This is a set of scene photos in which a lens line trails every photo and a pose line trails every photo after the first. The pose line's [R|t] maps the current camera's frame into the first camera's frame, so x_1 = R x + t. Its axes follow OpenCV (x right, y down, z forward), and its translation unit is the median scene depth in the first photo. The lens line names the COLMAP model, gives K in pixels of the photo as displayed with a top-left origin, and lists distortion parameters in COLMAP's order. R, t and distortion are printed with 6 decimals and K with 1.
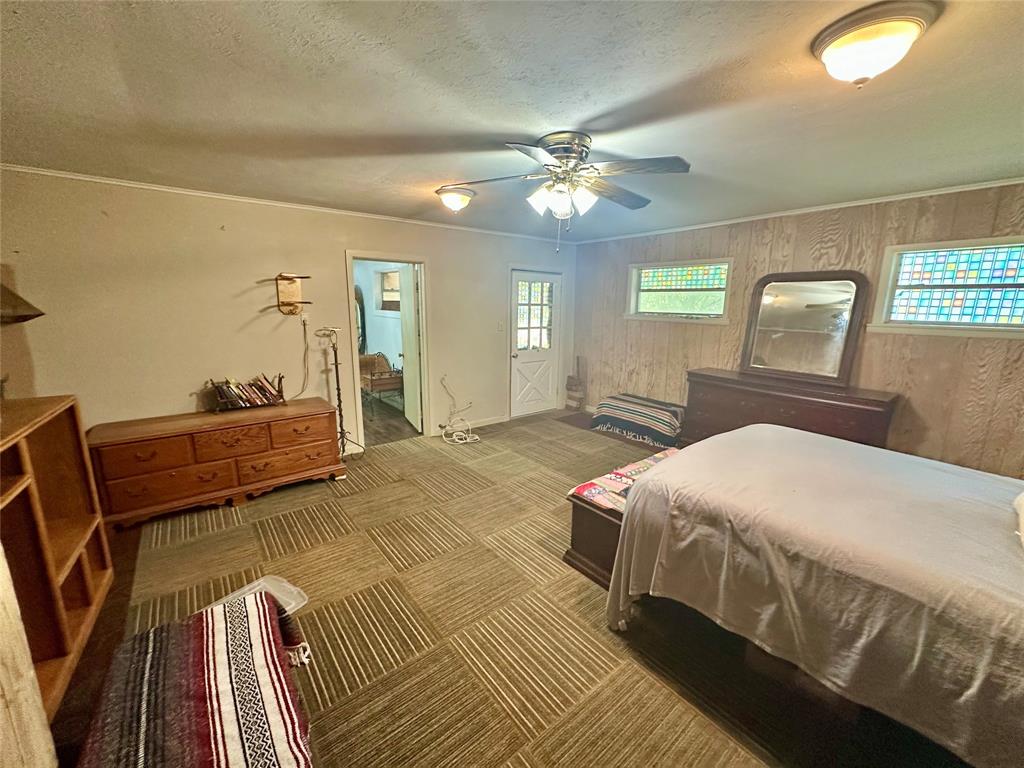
lens RADIAL K [[404.8, 0, 515.5], [0, 404.8, 383.1], [0, 0, 1]] dist [-0.000697, -0.000128]
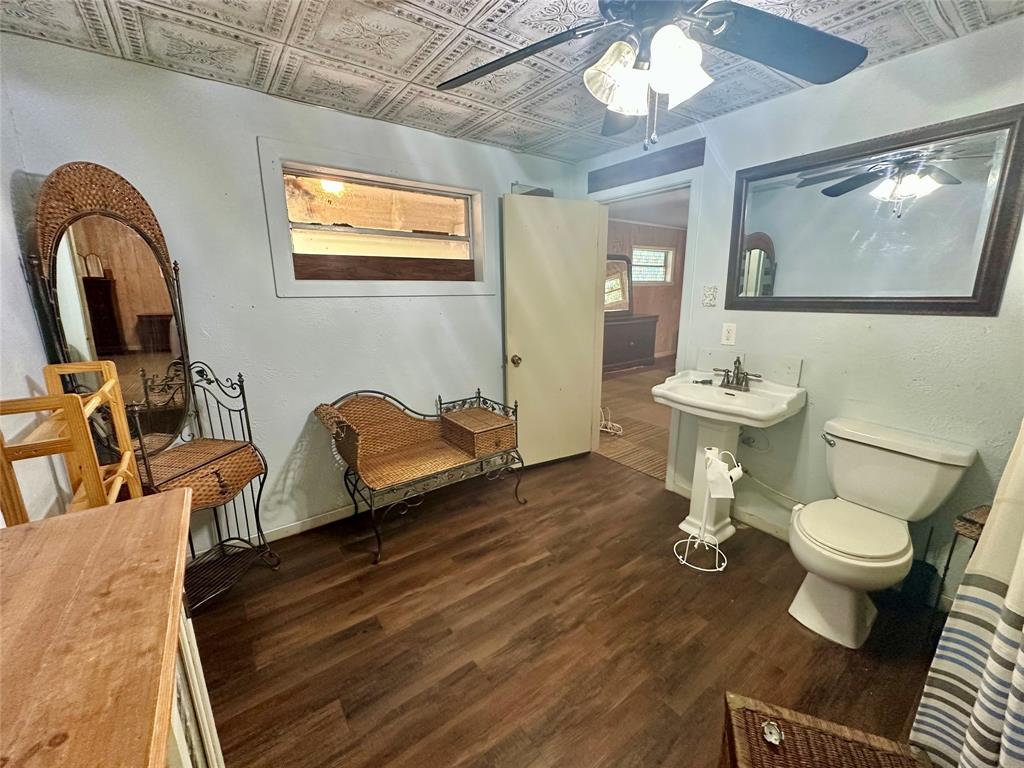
lens RADIAL K [[404.8, 0, 515.5], [0, 404.8, 383.1], [0, 0, 1]] dist [-0.000697, -0.000128]
pose [[0.039894, -0.247538, 0.968056, -1.215532], [0.199152, 0.951359, 0.235062, -0.250289], [-0.979156, 0.183413, 0.087251, 1.422901]]
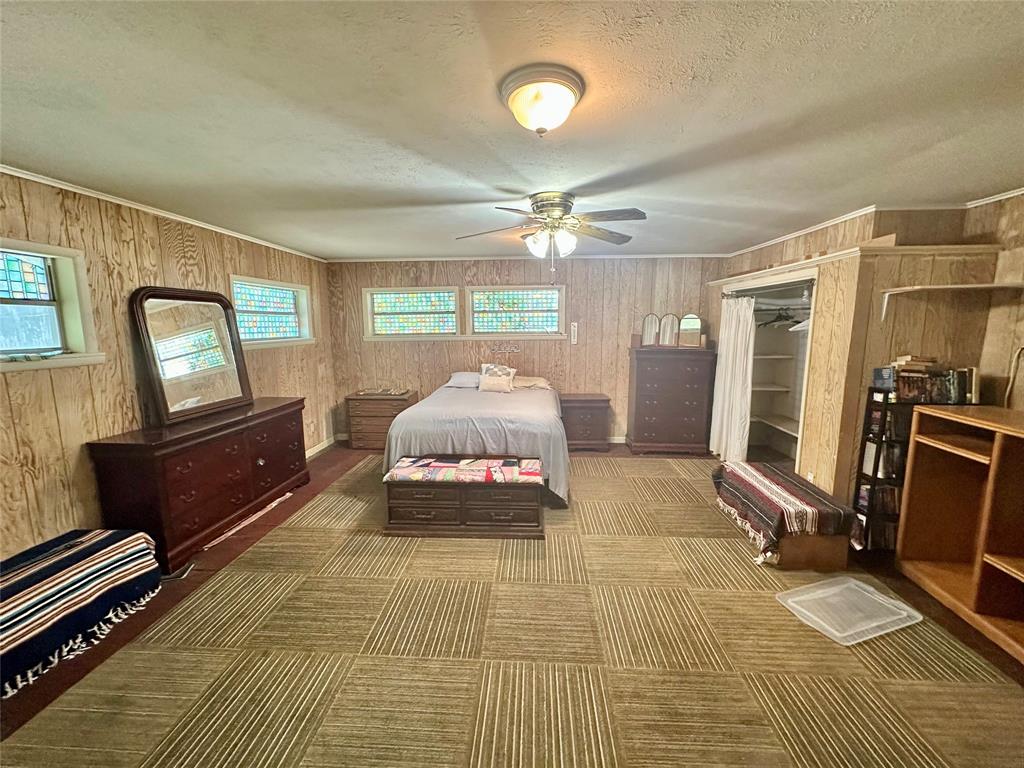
lens RADIAL K [[404.8, 0, 515.5], [0, 404.8, 383.1], [0, 0, 1]] dist [-0.000697, -0.000128]
pose [[-0.739500, -0.099929, 0.665699, -0.401113], [0.134483, 0.947053, 0.291556, -0.251792], [-0.659587, 0.305131, -0.686907, 1.231968]]
